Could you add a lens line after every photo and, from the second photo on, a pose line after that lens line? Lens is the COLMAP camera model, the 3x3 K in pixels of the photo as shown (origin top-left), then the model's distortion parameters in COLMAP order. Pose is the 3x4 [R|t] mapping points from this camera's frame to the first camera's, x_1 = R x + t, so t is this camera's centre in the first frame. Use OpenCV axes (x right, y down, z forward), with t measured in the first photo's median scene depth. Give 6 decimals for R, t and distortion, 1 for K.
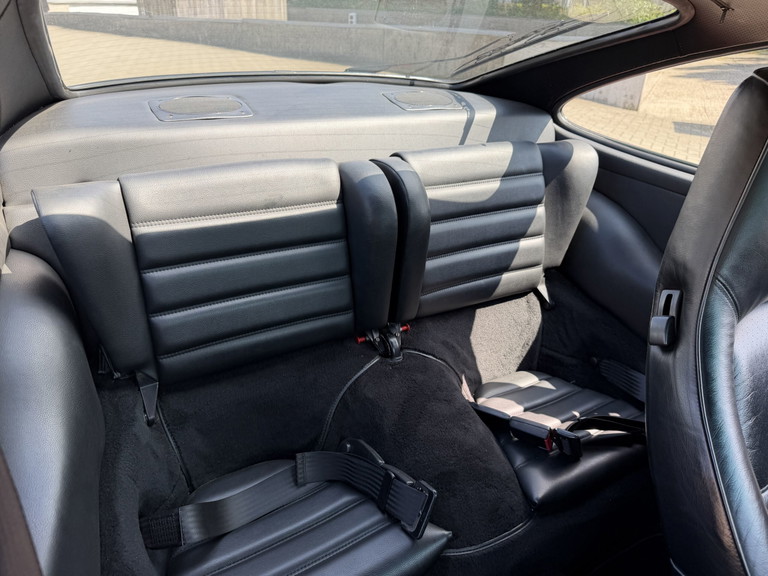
lens RADIAL K [[542.4, 0, 381.6], [0, 542.4, 286.8], [0, 0, 1]] dist [-0.028115, 0.001866]
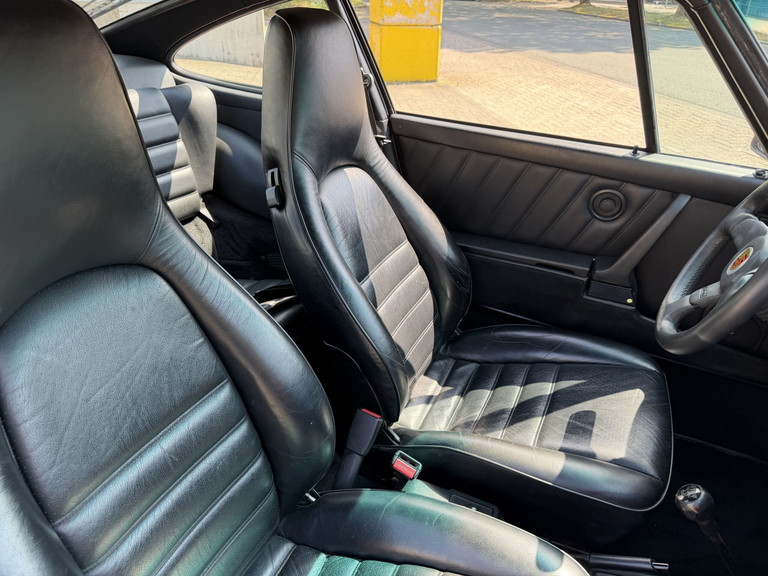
lens RADIAL K [[531.7, 0, 384.3], [0, 531.7, 290.6], [0, 0, 1]] dist [-0.003166, -0.000682]
pose [[0.816593, -0.293151, 0.497231, -0.020050], [0.261467, 0.955847, 0.134133, 0.129297], [-0.514598, 0.020477, 0.857187, -0.245620]]
